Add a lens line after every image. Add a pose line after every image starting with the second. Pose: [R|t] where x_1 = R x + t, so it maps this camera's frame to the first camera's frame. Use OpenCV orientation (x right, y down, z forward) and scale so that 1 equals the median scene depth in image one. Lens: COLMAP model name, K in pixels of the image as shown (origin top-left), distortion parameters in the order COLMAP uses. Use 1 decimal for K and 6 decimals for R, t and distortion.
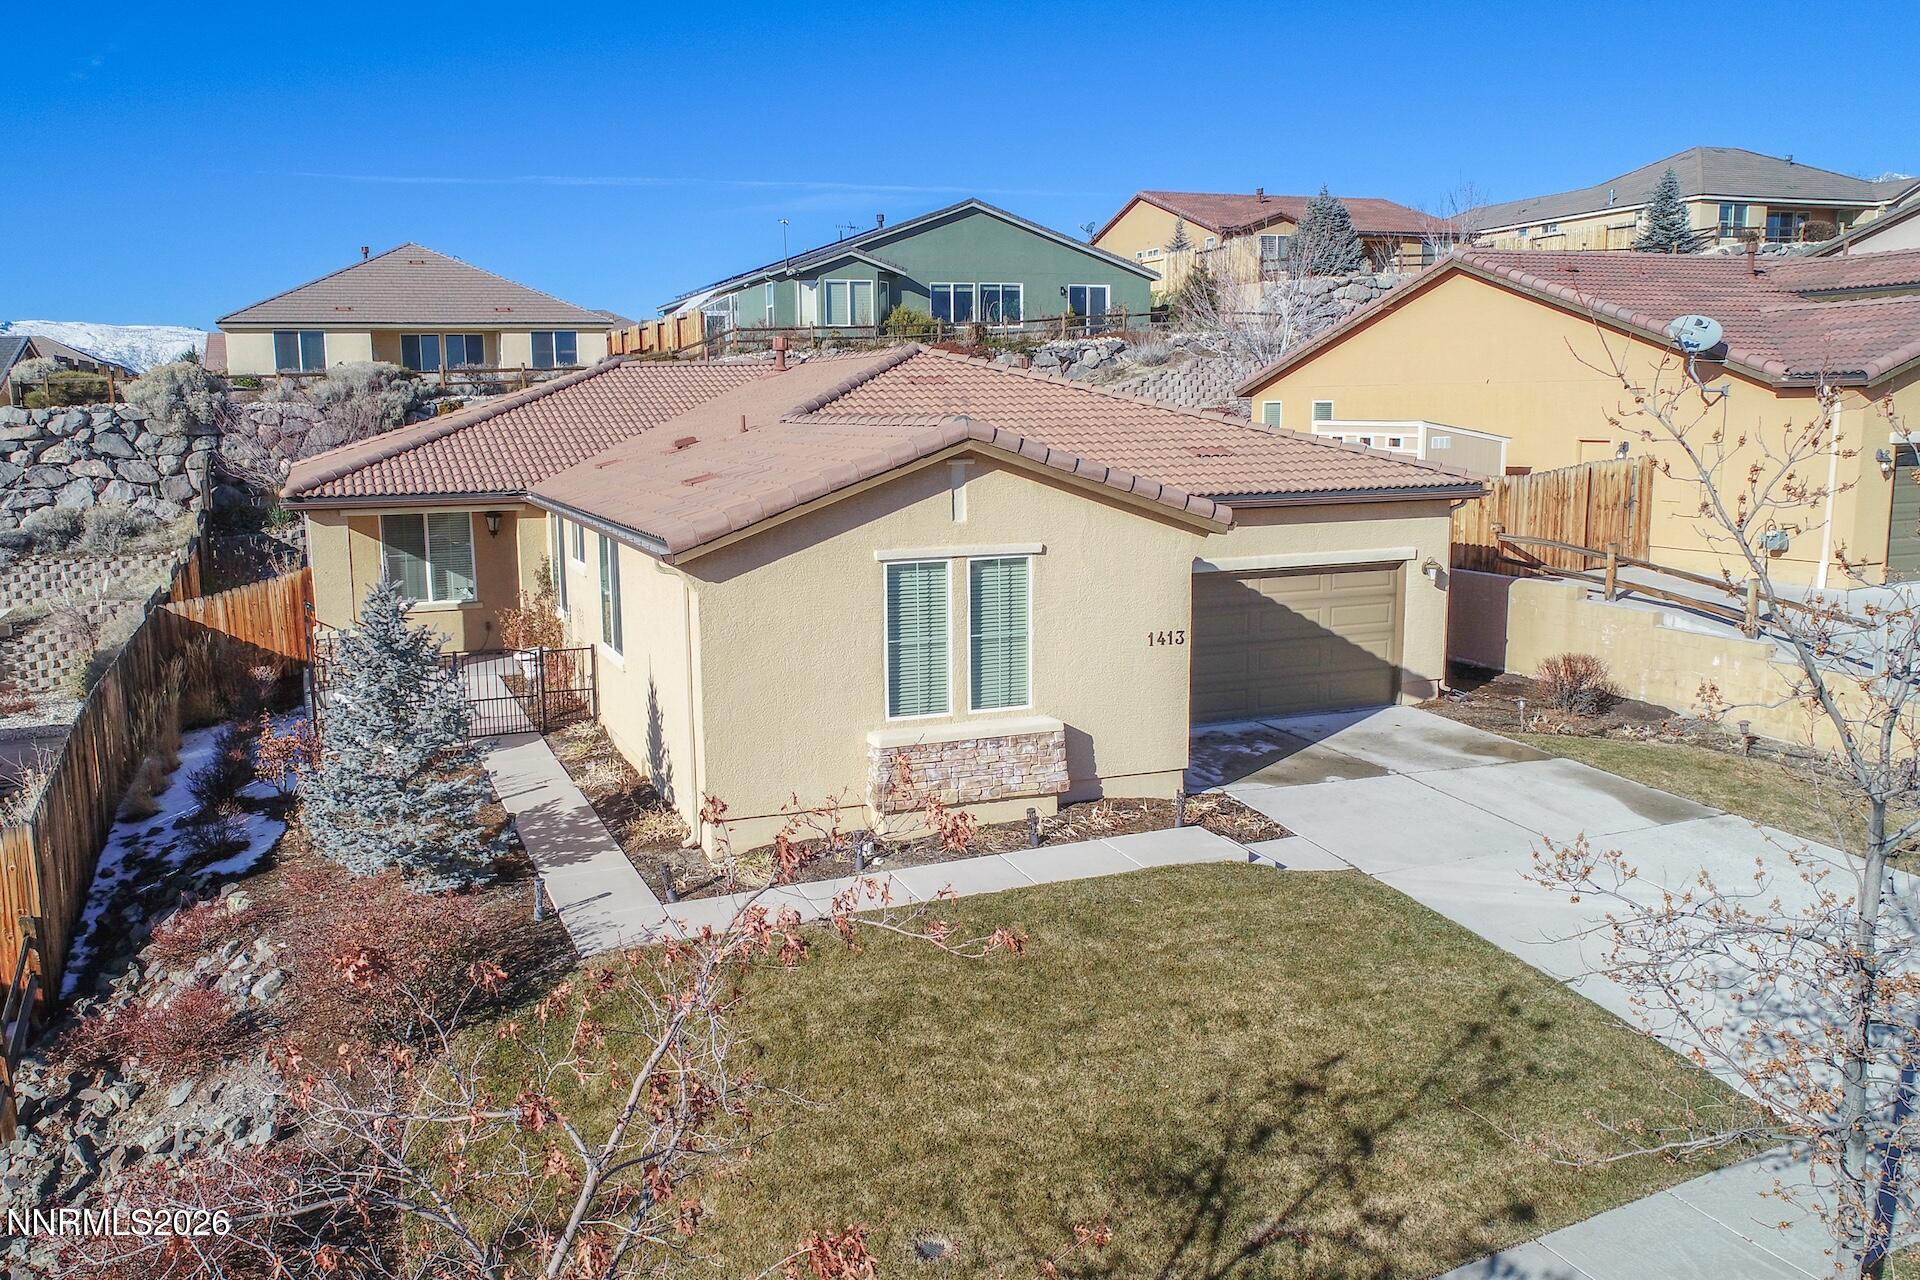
lens RADIAL K [[1443.8, 0, 873.4], [0, 1443.8, 635.9], [0, 0, 1]] dist [-0.004162, -0.003522]
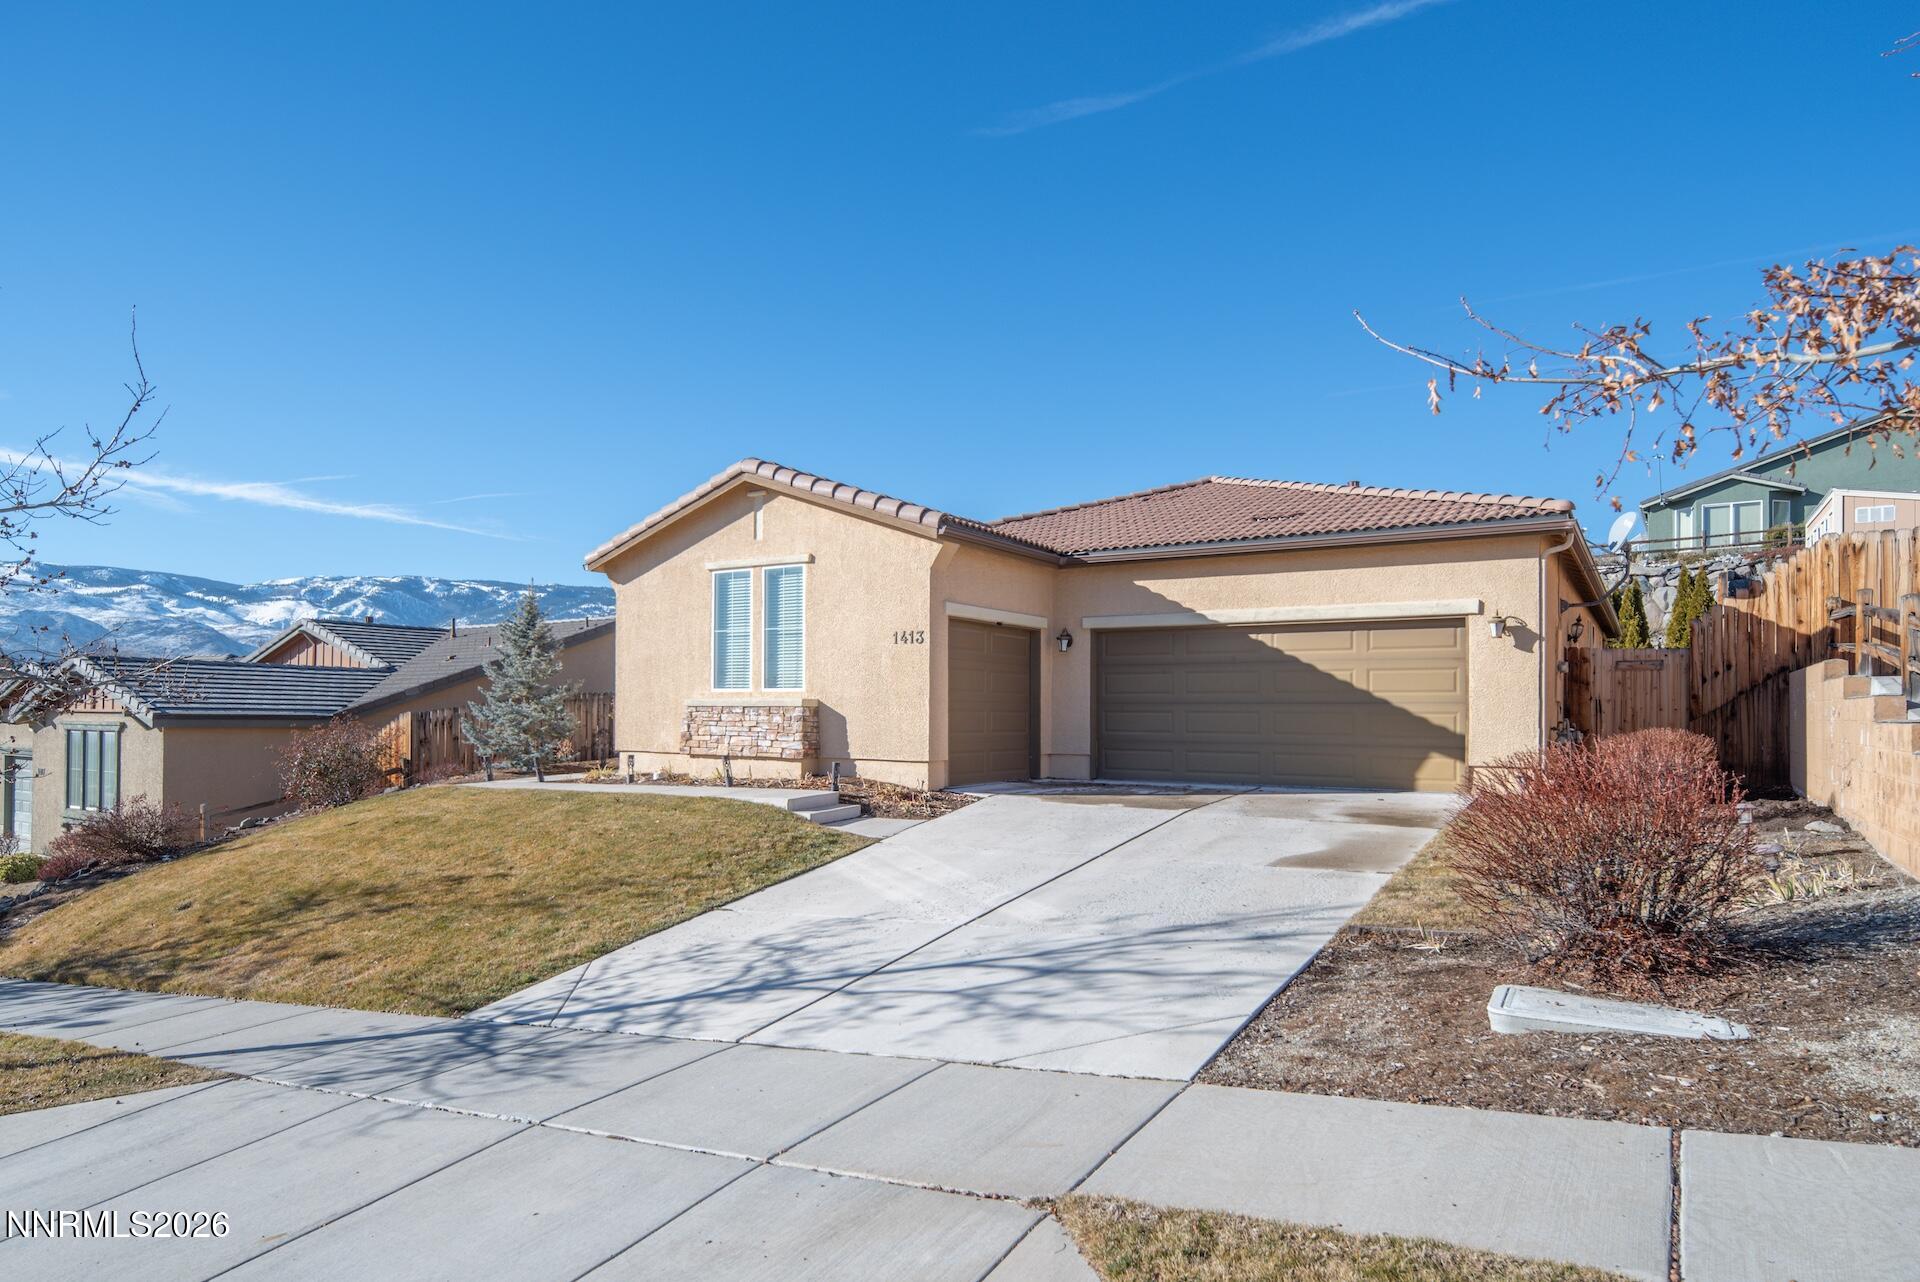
lens RADIAL K [[1075.7, 0, 978.4], [0, 1075.7, 701.6], [0, 0, 1]] dist [0.000665, 0.000584]
pose [[0.629755, 0.013523, -0.776676, 0.645542], [-0.134522, 0.986640, -0.091896, 0.087422], [0.765057, 0.162352, 0.623161, 0.393562]]
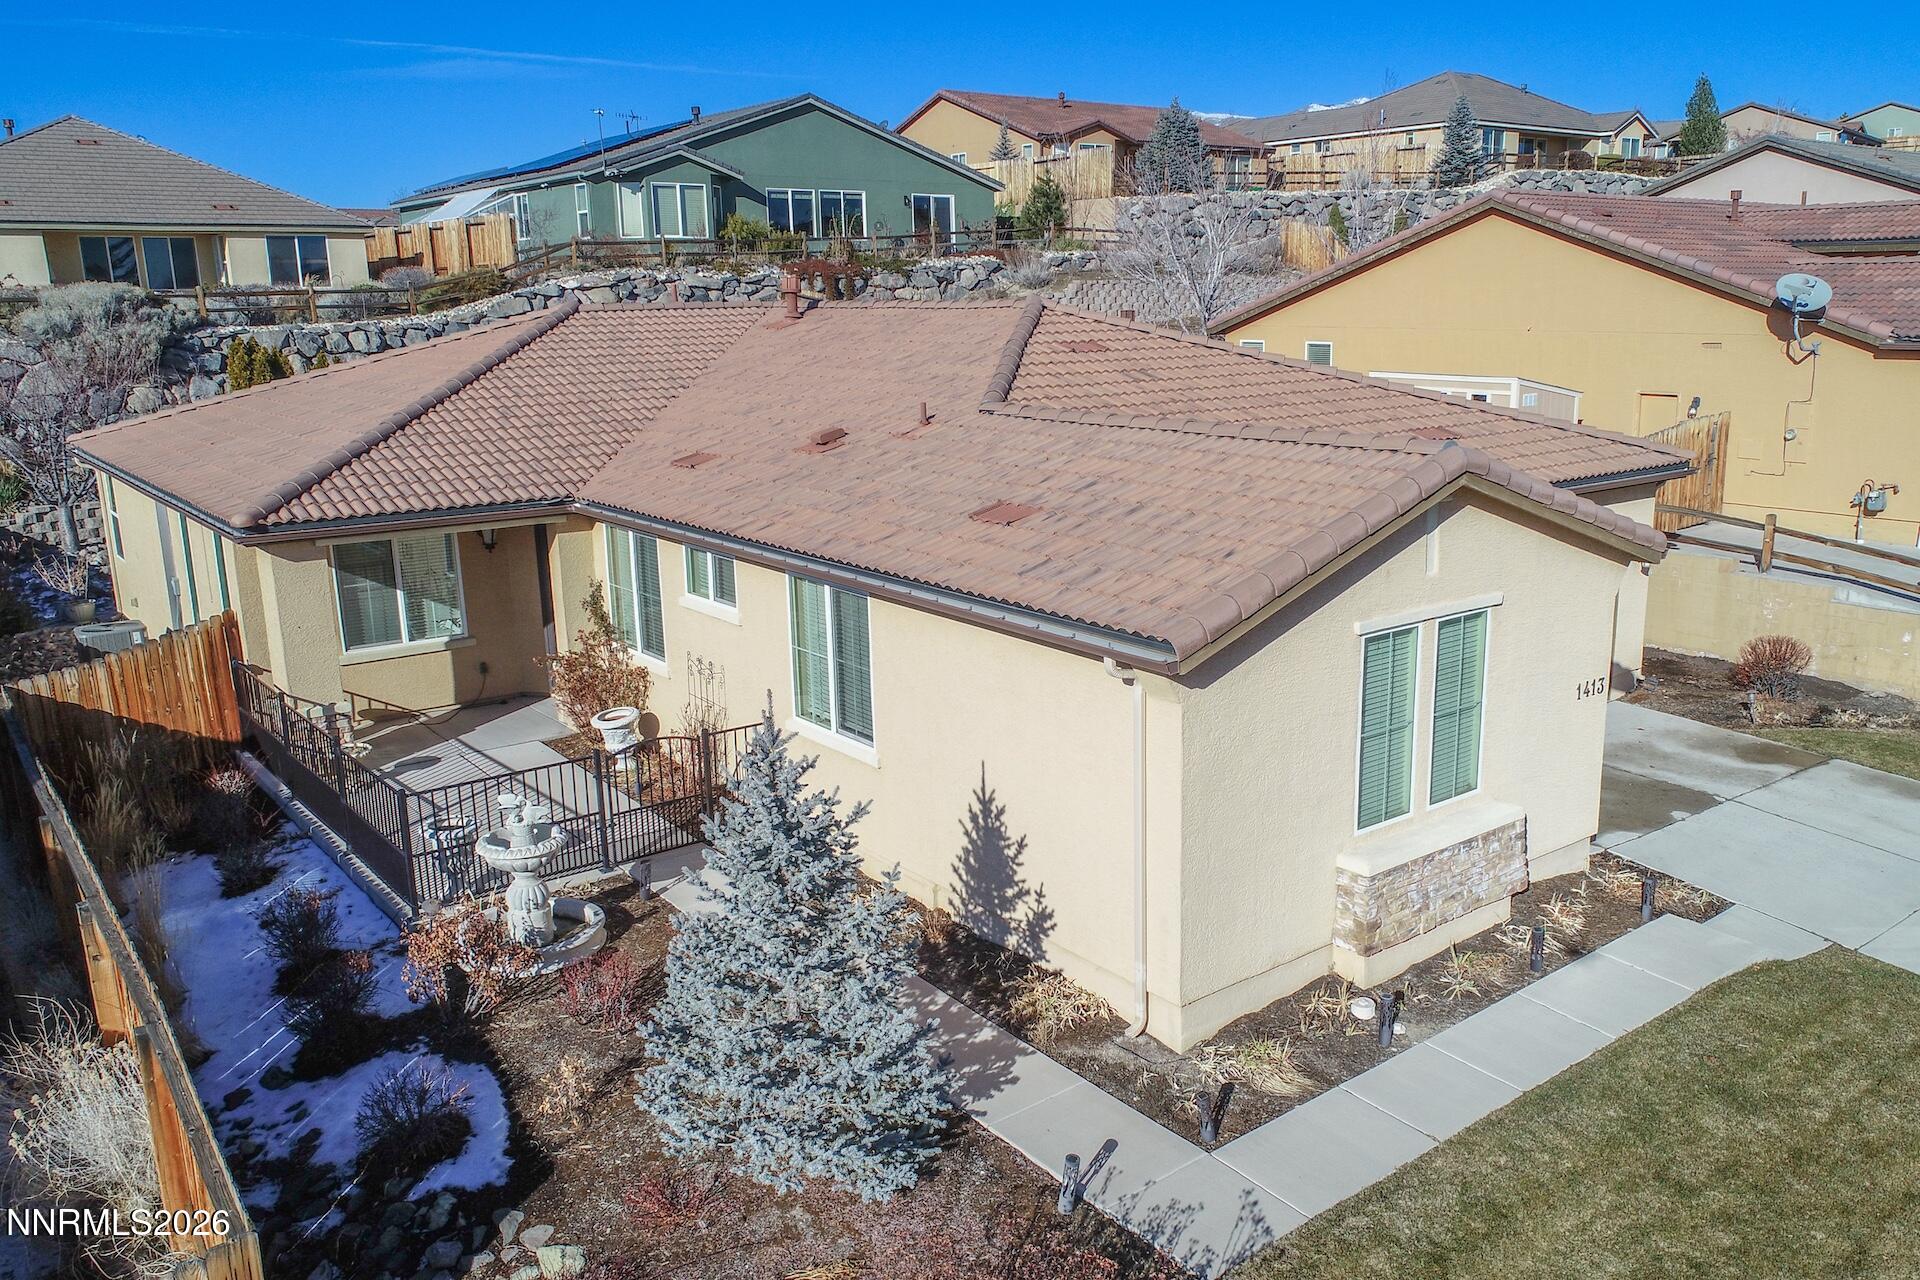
lens RADIAL K [[1460.8, 0, 1045.5], [0, 1460.8, 637.0], [0, 0, 1]] dist [-0.006555, -0.001106]
pose [[0.948406, -0.067852, 0.309714, -0.265390], [0.046890, 0.996107, 0.074641, -0.078691], [-0.313573, -0.056268, 0.947895, 0.216006]]
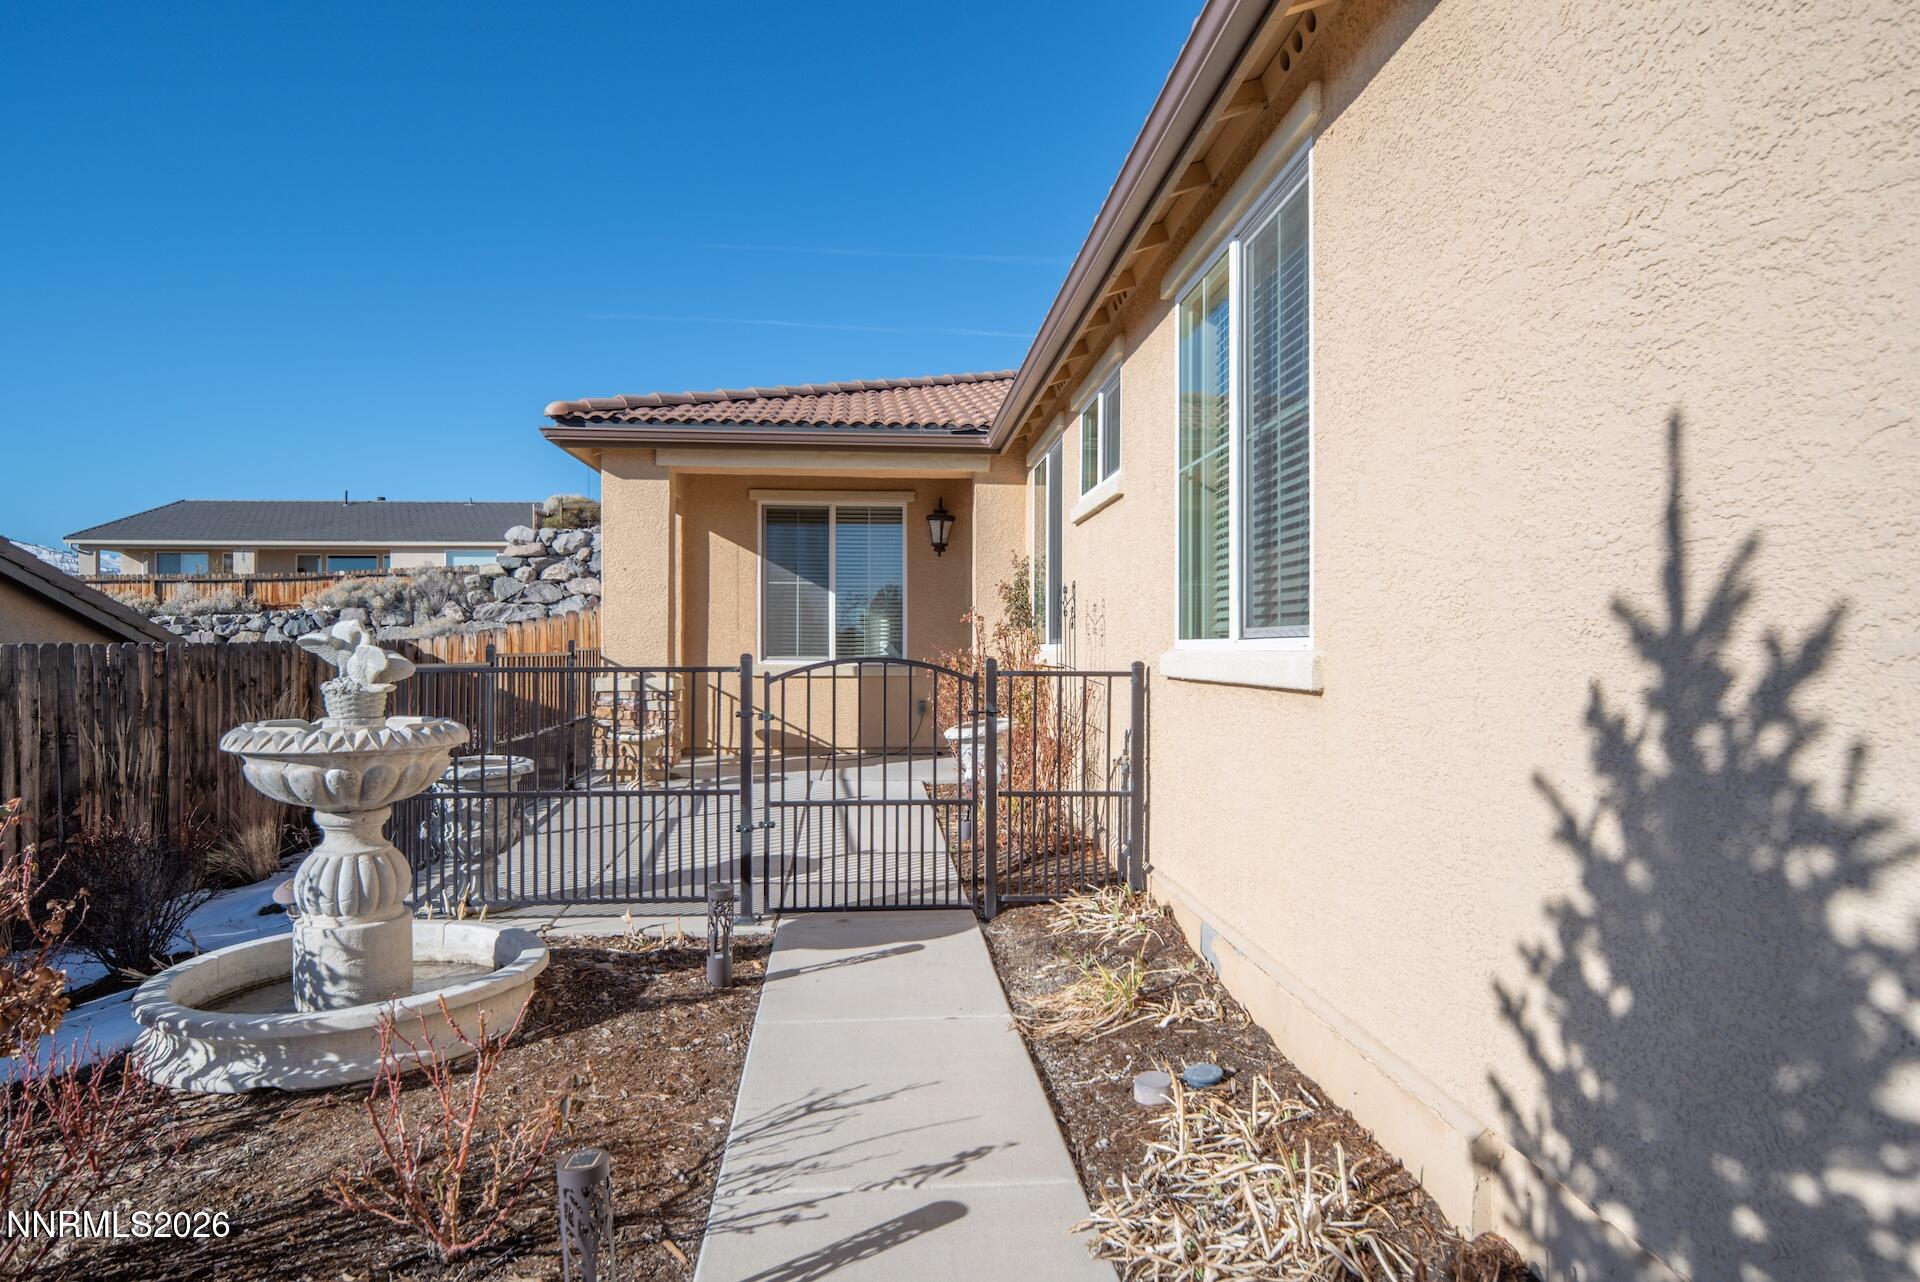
lens RADIAL K [[1111.6, 0, 960.0], [0, 1111.6, 641.0], [0, 0, 1]] dist [-0.000734, 0.002027]
pose [[0.959213, 0.014104, -0.282331, -0.146476], [-0.057890, 0.987388, -0.147355, 0.038811], [0.276692, 0.157689, 0.947932, 0.671521]]
